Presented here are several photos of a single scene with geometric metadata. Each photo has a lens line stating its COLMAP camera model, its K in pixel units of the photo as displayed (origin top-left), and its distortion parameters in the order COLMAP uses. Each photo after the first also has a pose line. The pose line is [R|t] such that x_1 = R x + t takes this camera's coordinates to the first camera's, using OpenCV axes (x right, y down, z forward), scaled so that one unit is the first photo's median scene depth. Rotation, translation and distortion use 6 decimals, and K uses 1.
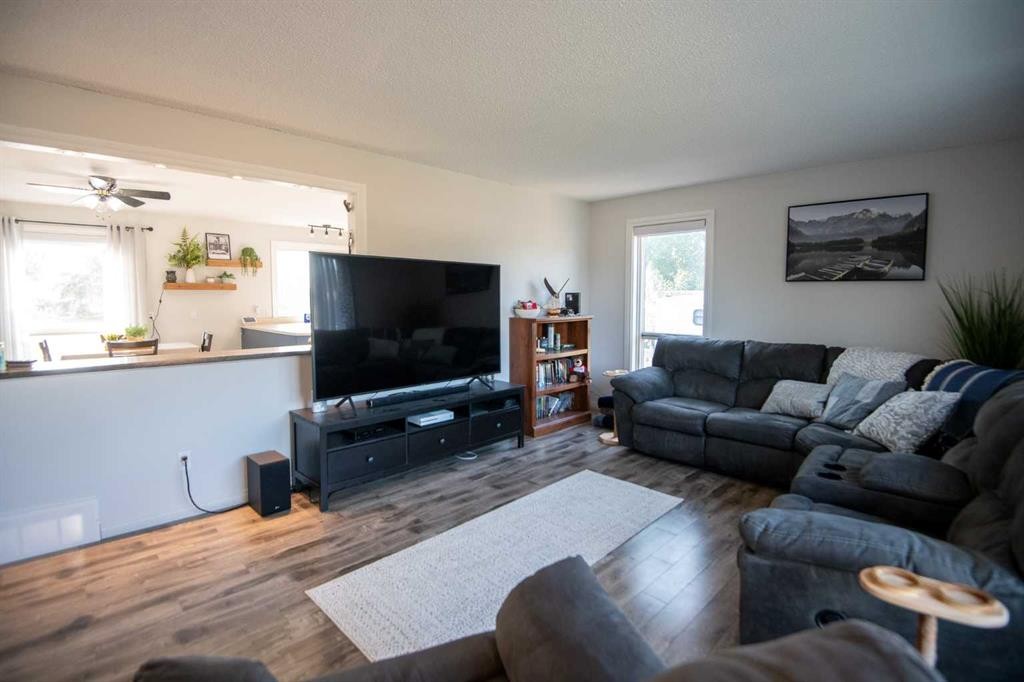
lens RADIAL K [[470.5, 0, 516.3], [0, 470.5, 334.6], [0, 0, 1]] dist [-0.024043, -0.009645]
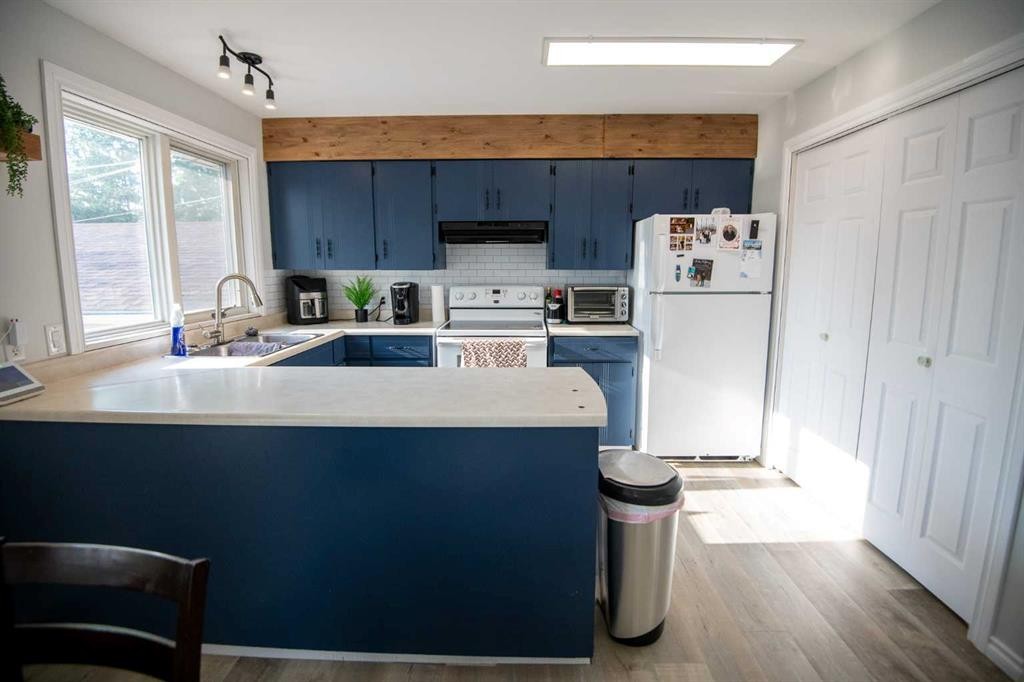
lens RADIAL K [[470.5, 0, 512.6], [0, 470.5, 331.7], [0, 0, 1]] dist [-0.024043, -0.009645]
pose [[0.739527, -0.101655, 0.665407, -0.893711], [0.059441, 0.994531, 0.085874, -0.099959], [-0.670497, -0.023954, 0.741525, 1.111711]]
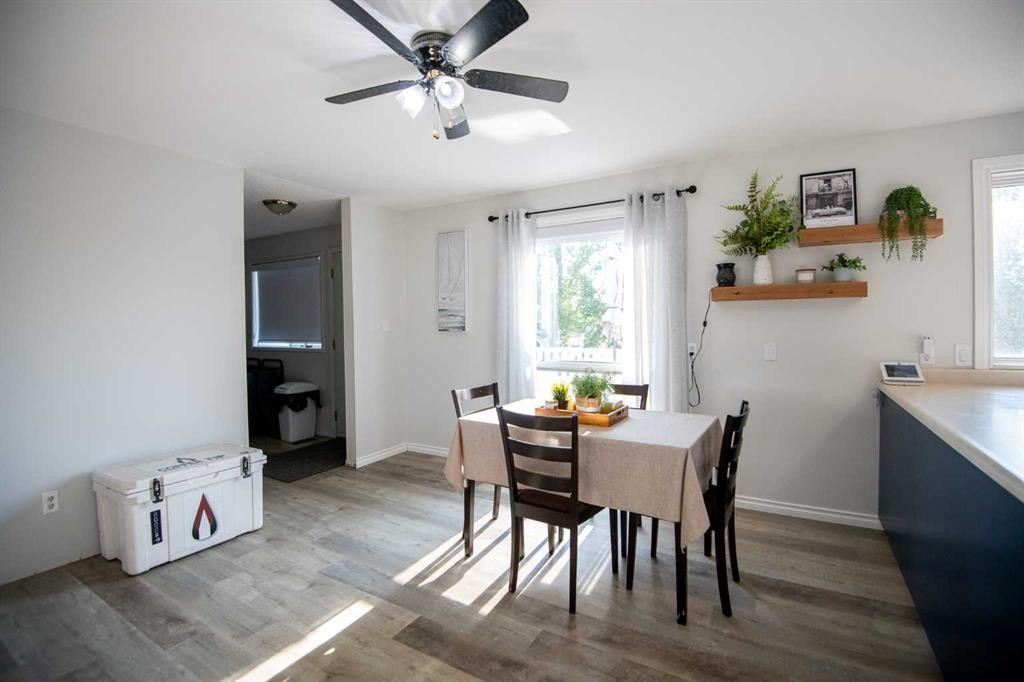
lens RADIAL K [[470.5, 0, 508.8], [0, 470.5, 329.9], [0, 0, 1]] dist [-0.024043, -0.009645]
pose [[0.222678, 0.009962, -0.974841, -0.451113], [-0.063444, 0.997976, -0.004294, -0.072620], [0.972825, 0.062805, 0.222859, 0.992639]]
